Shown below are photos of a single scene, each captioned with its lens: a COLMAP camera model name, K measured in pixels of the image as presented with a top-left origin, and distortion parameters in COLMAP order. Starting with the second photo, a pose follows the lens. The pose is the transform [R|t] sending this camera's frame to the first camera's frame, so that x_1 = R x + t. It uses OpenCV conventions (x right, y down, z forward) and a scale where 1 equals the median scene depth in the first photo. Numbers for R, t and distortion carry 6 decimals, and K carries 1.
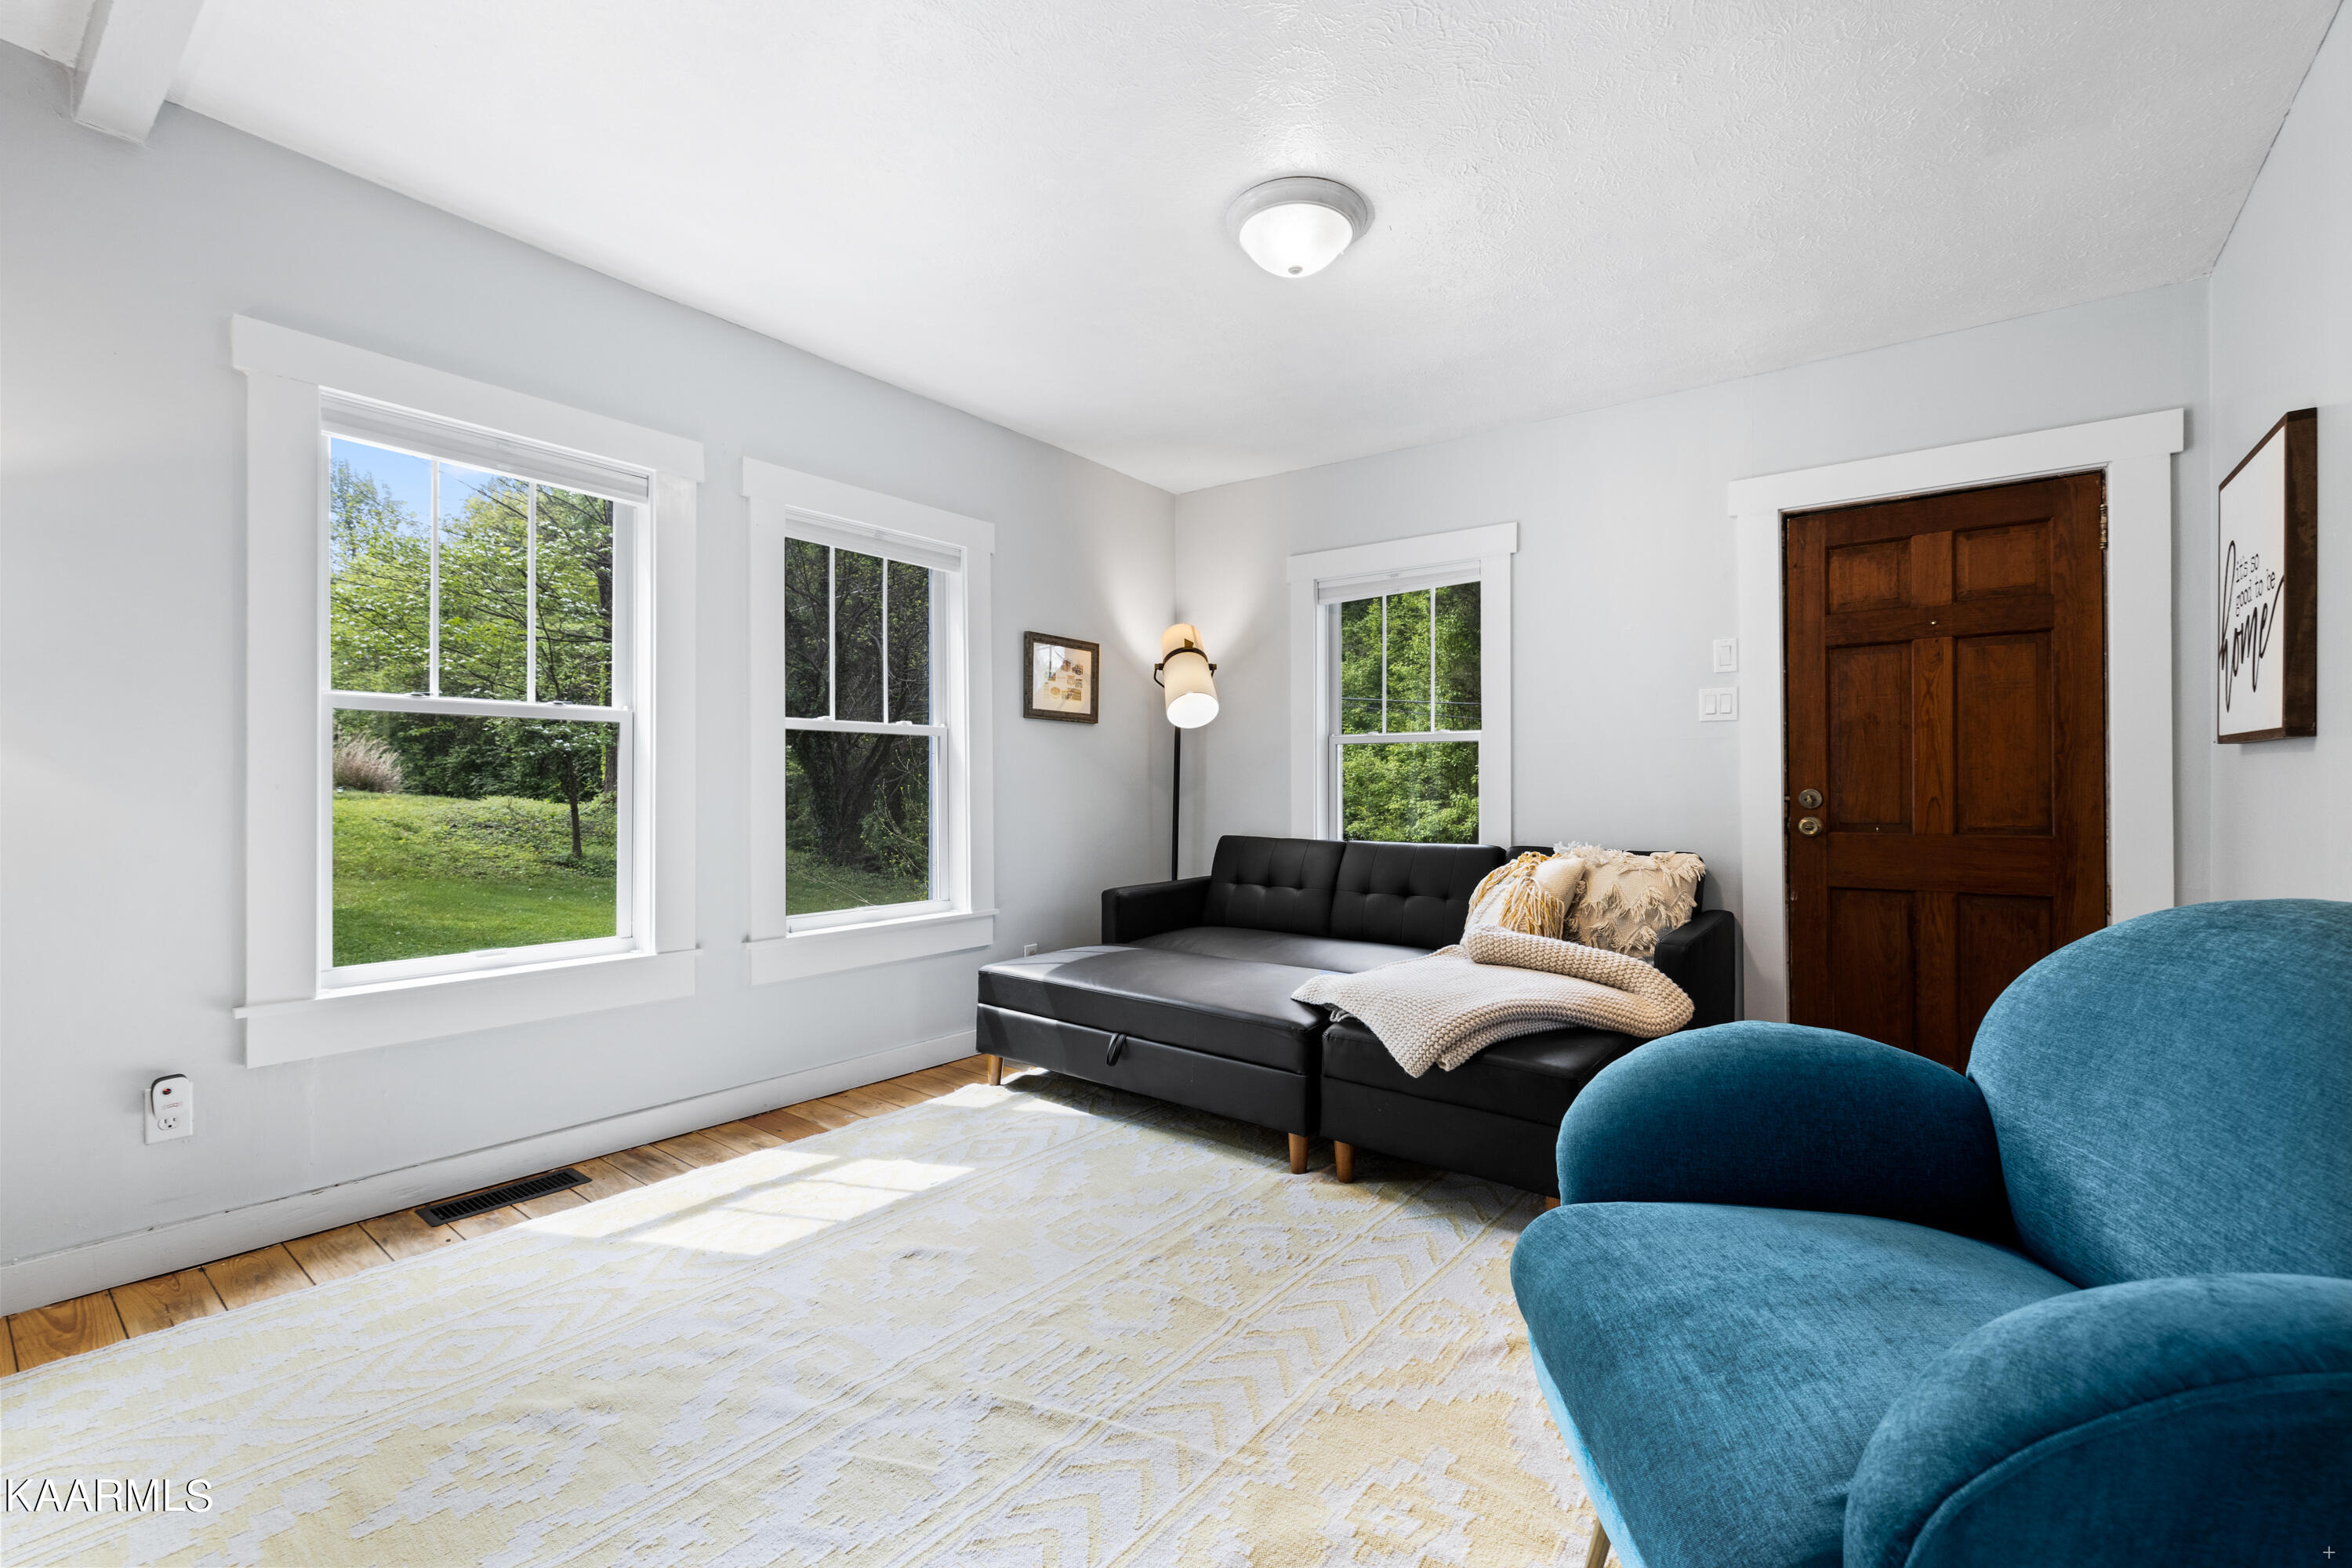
lens RADIAL K [[991.1, 0, 1177.8], [0, 991.1, 778.7], [0, 0, 1]] dist [-0.003378, 0.000253]
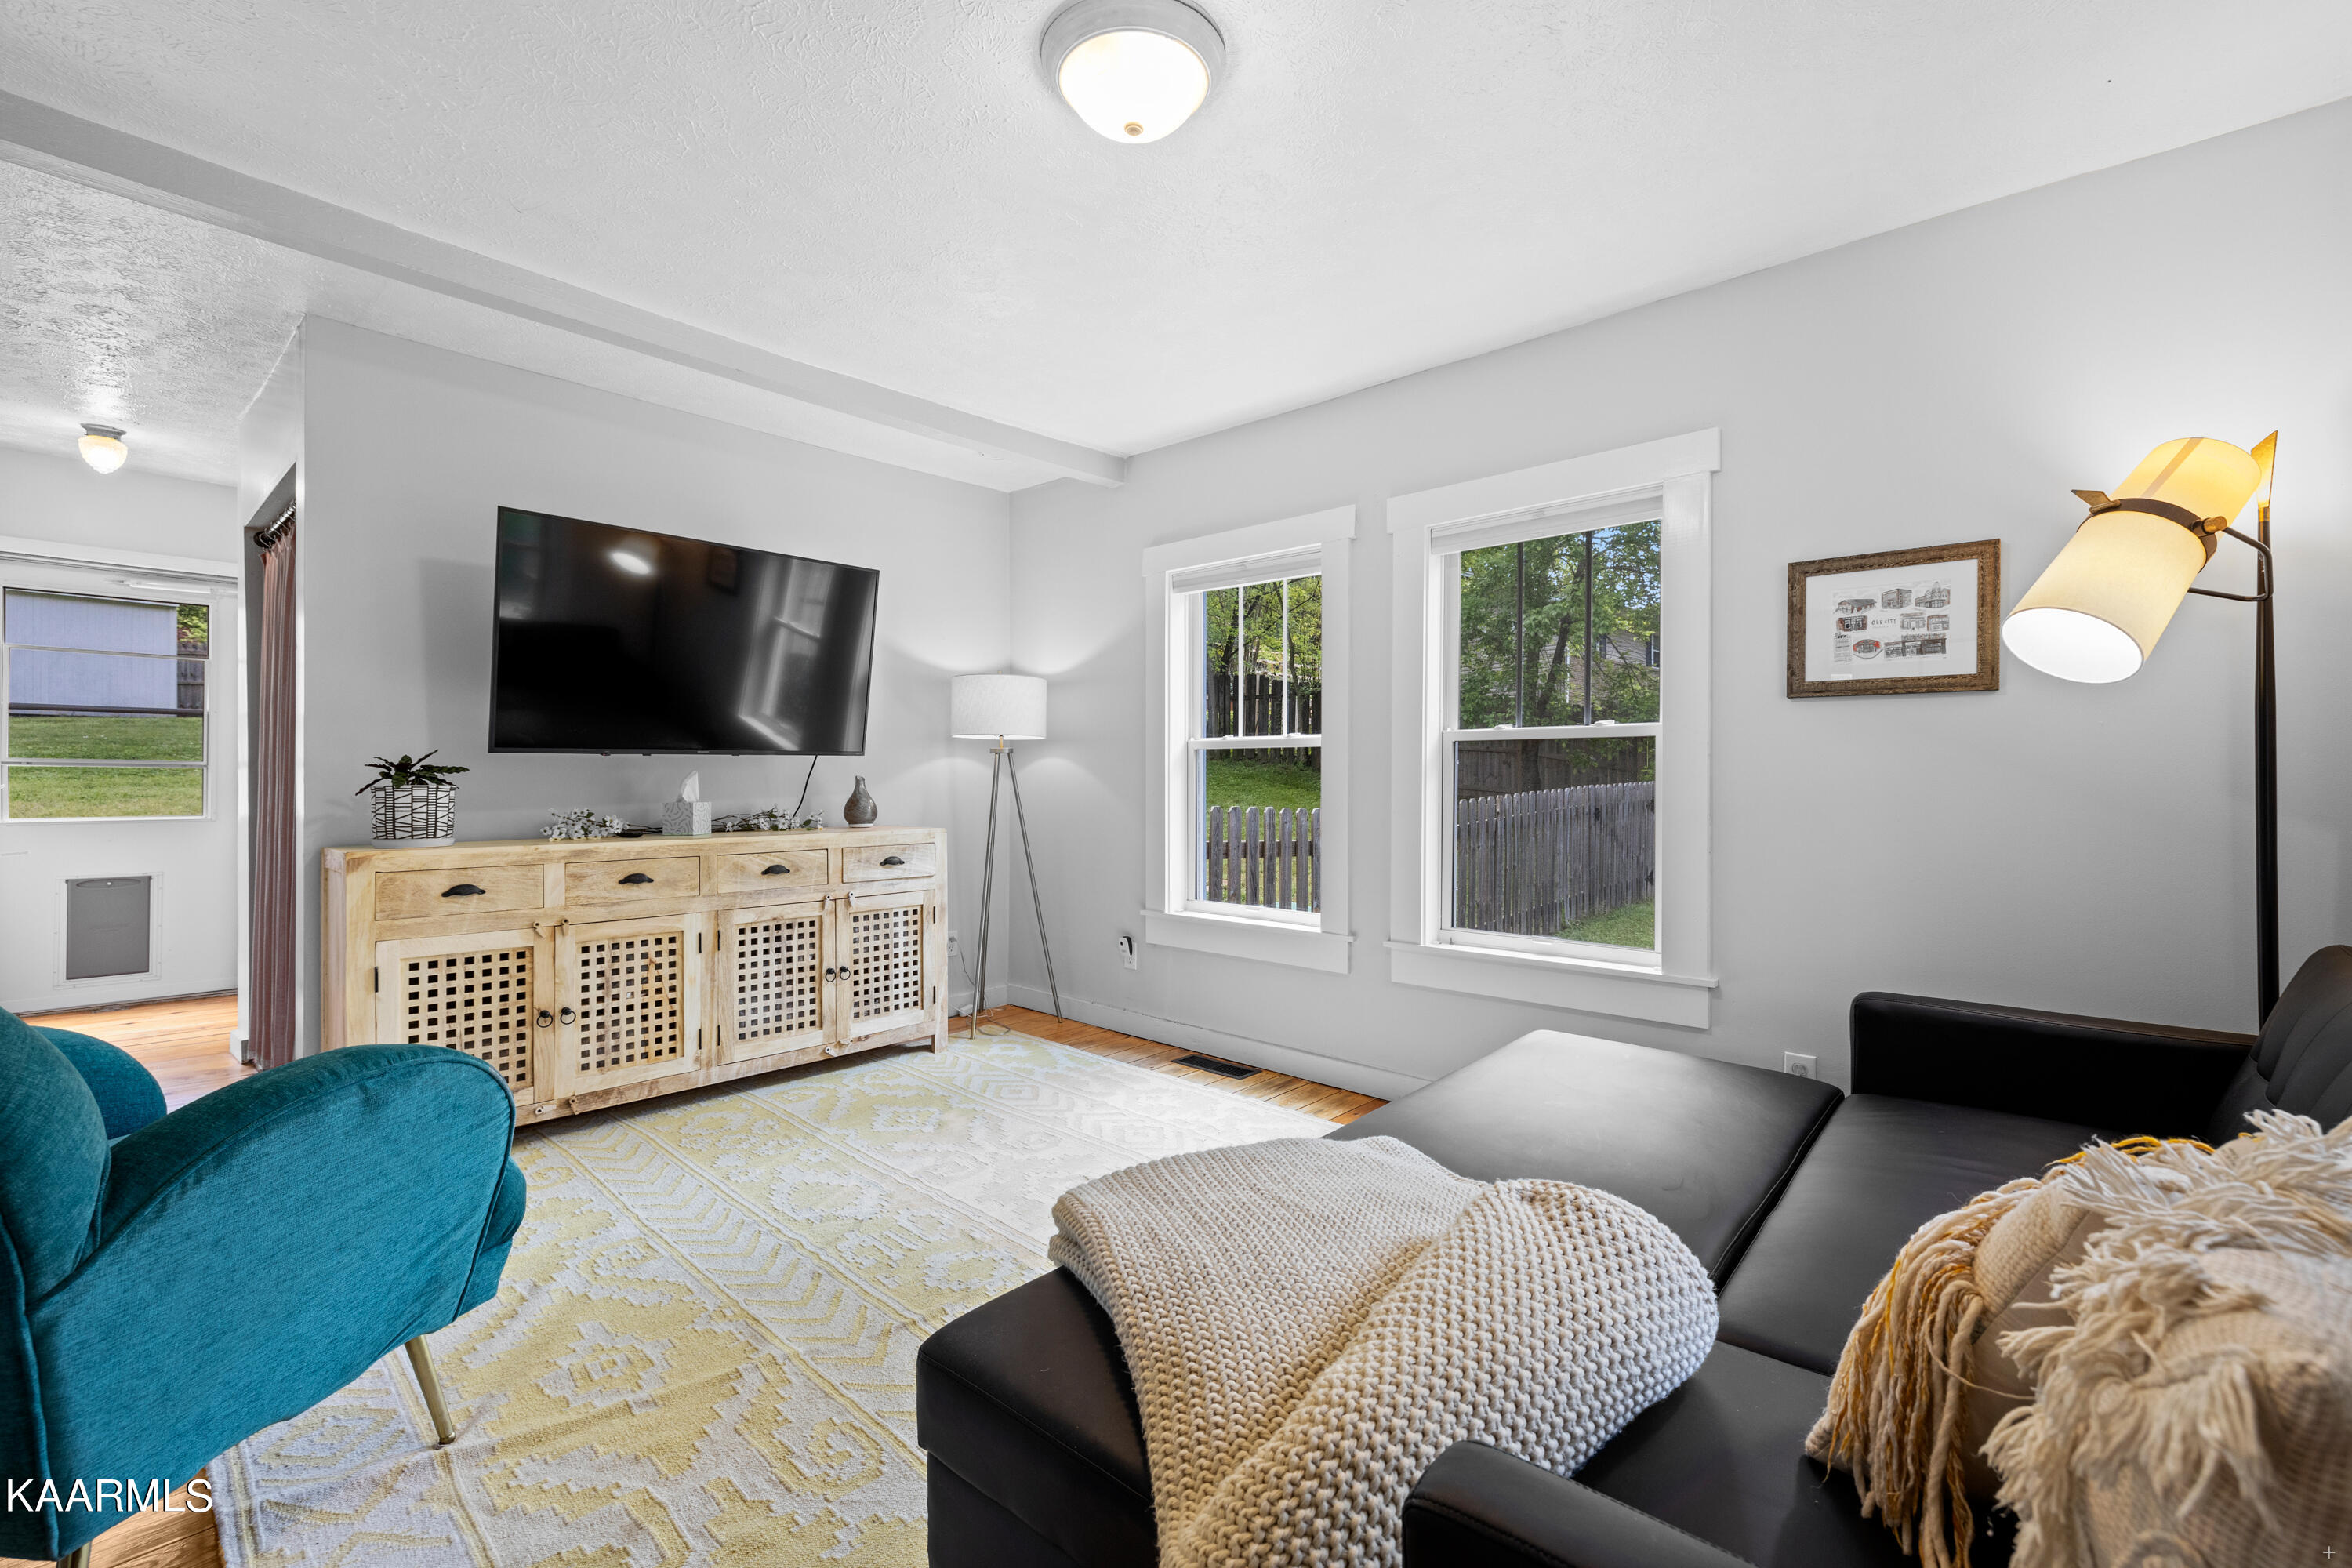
lens RADIAL K [[991.1, 0, 1174.1], [0, 991.1, 782.5], [0, 0, 1]] dist [-0.003378, 0.000253]
pose [[-0.061716, -0.003904, -0.998086, 0.750849], [-0.005029, 0.999981, -0.003600, -0.002804], [0.998081, 0.004798, -0.061735, 0.933482]]
